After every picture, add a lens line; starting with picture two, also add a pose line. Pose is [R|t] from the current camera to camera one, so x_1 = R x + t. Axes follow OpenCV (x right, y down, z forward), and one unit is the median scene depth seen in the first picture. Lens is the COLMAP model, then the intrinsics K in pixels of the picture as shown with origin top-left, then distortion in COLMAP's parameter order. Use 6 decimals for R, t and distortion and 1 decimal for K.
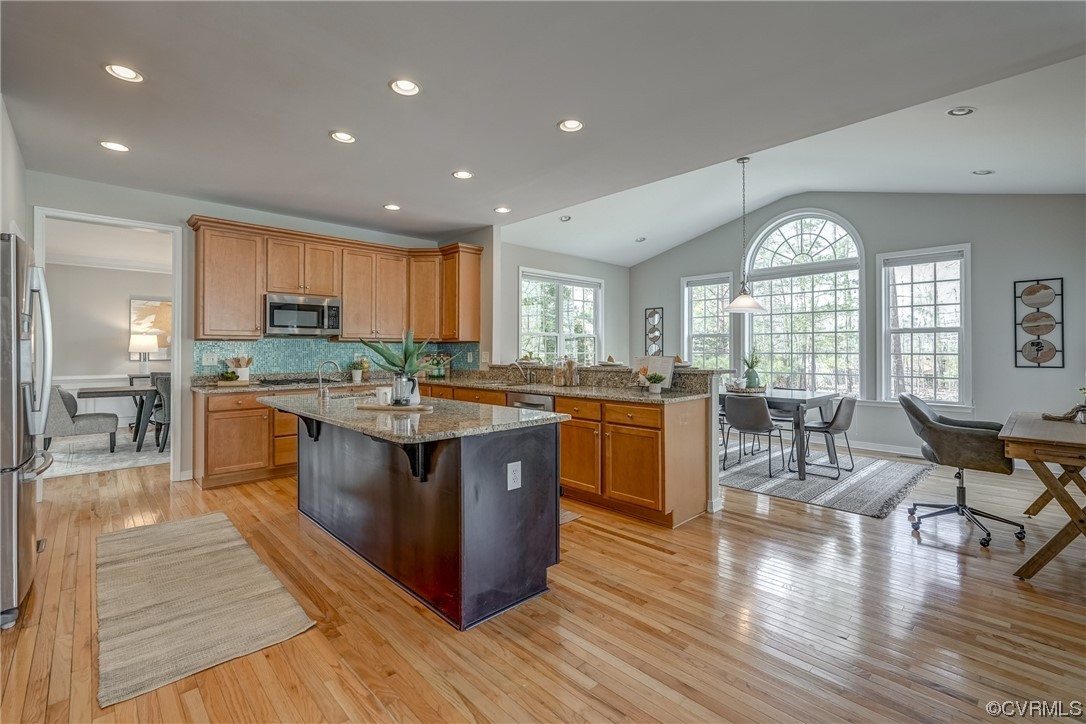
lens RADIAL K [[479.2, 0, 546.4], [0, 479.2, 351.7], [0, 0, 1]] dist [-0.017223, 0.004726]
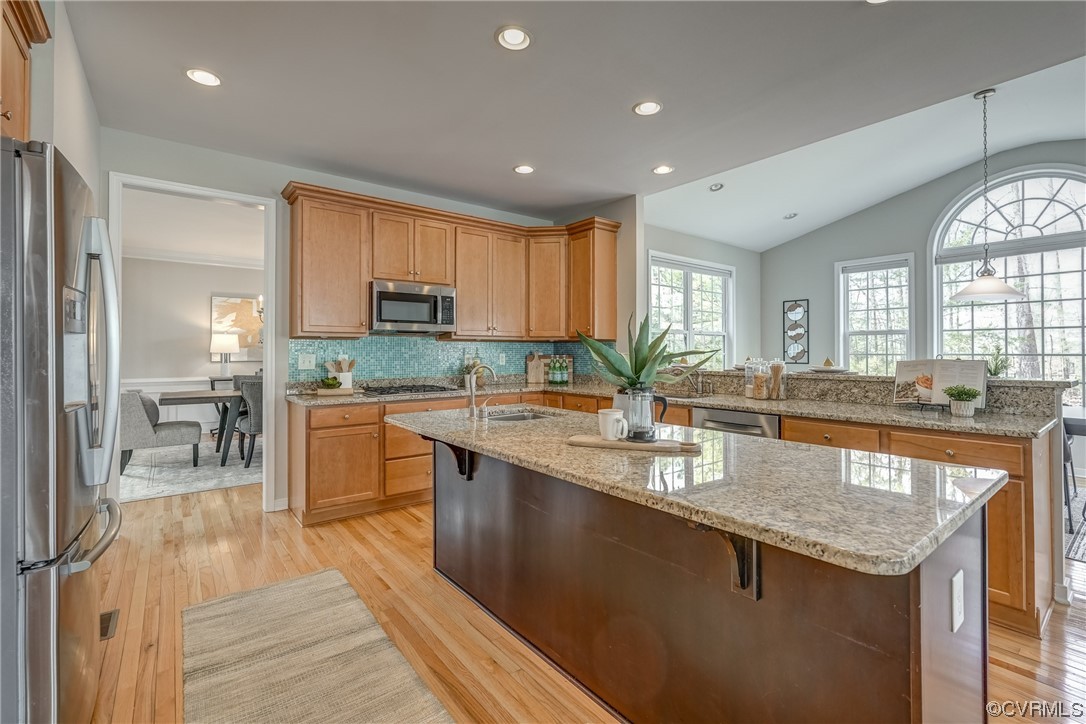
lens RADIAL K [[479.2, 0, 541.3], [0, 479.2, 353.6], [0, 0, 1]] dist [-0.017223, 0.004726]
pose [[0.994436, 0.000904, -0.105337, -0.208361], [-0.000668, 0.999997, 0.002278, -0.000185], [0.105339, -0.002195, 0.994434, 0.214436]]
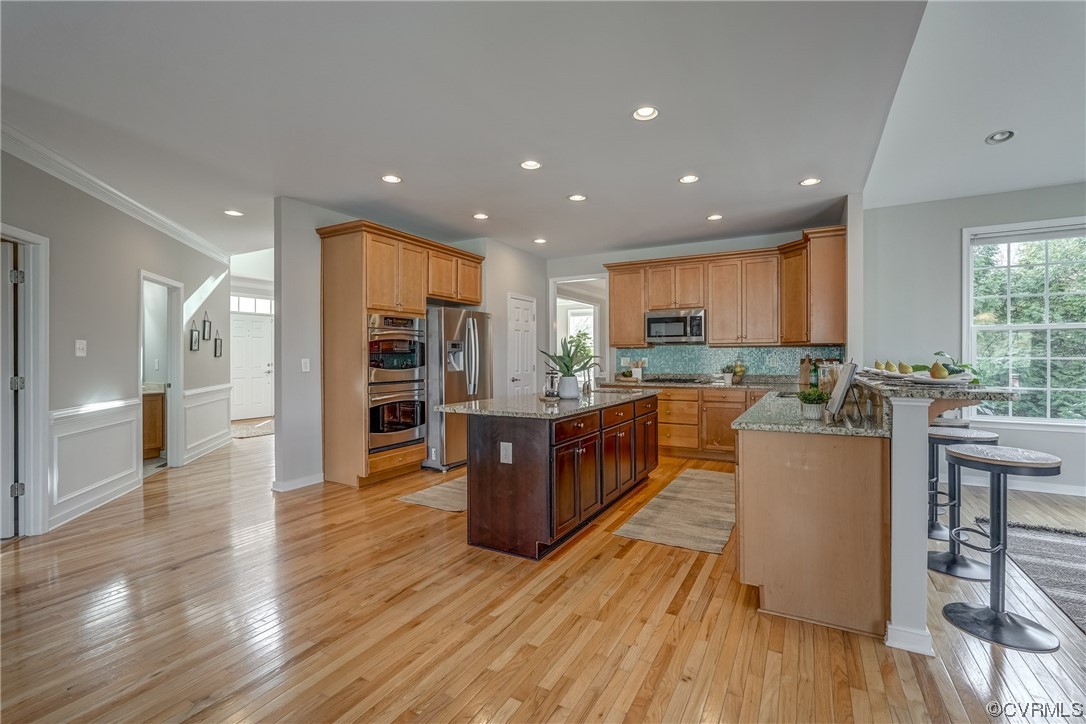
lens RADIAL K [[479.2, 0, 548.3], [0, 479.2, 360.7], [0, 0, 1]] dist [-0.017223, 0.004726]
pose [[0.296962, 0.008907, -0.954848, 0.554446], [-0.001022, 0.999959, 0.009010, 0.000691], [0.954889, -0.001700, 0.296959, 0.336931]]
